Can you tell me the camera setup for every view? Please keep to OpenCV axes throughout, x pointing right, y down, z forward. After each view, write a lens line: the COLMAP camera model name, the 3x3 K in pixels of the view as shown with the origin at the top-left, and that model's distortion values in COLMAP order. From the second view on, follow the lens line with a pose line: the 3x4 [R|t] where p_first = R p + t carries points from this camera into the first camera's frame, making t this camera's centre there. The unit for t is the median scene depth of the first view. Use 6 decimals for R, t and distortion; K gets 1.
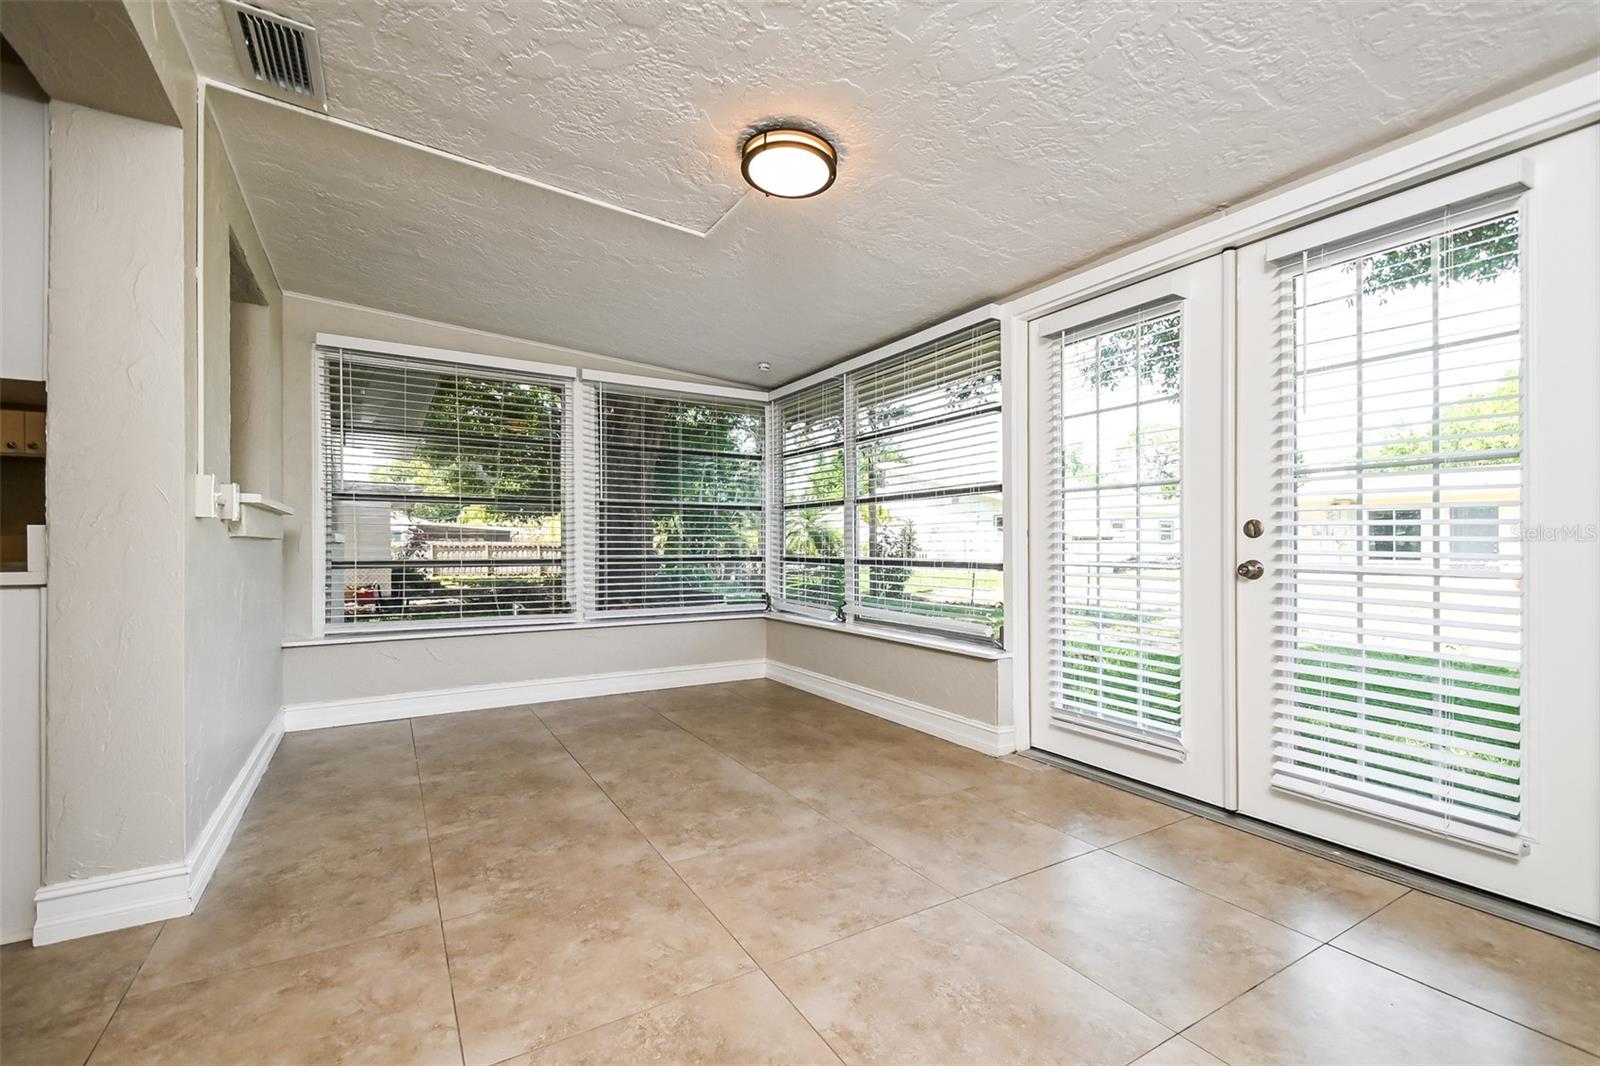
lens RADIAL K [[698.4, 0, 801.0], [0, 698.4, 540.7], [0, 0, 1]] dist [-0.023298, -0.001412]
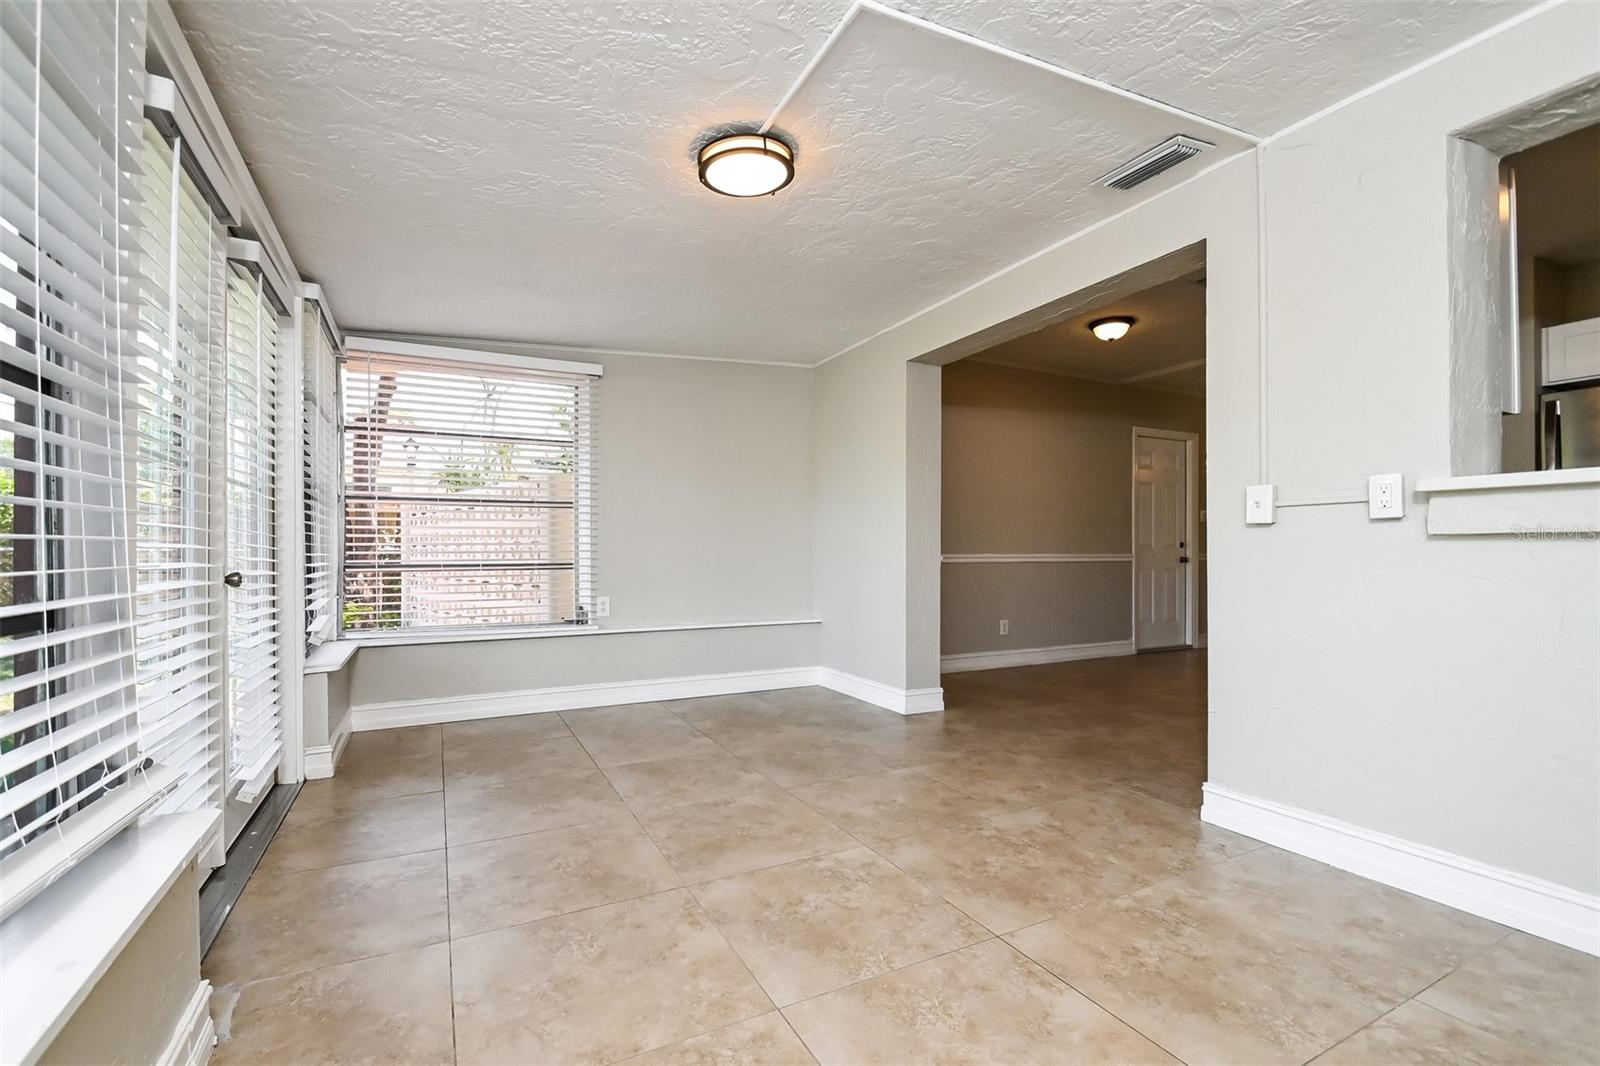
lens RADIAL K [[698.4, 0, 799.8], [0, 698.4, 544.9], [0, 0, 1]] dist [-0.023298, -0.001412]
pose [[-0.998193, 0.002859, 0.060027, -0.140787], [0.002083, 0.999913, -0.012993, 0.012112], [-0.060059, -0.012844, -0.998112, 1.882731]]
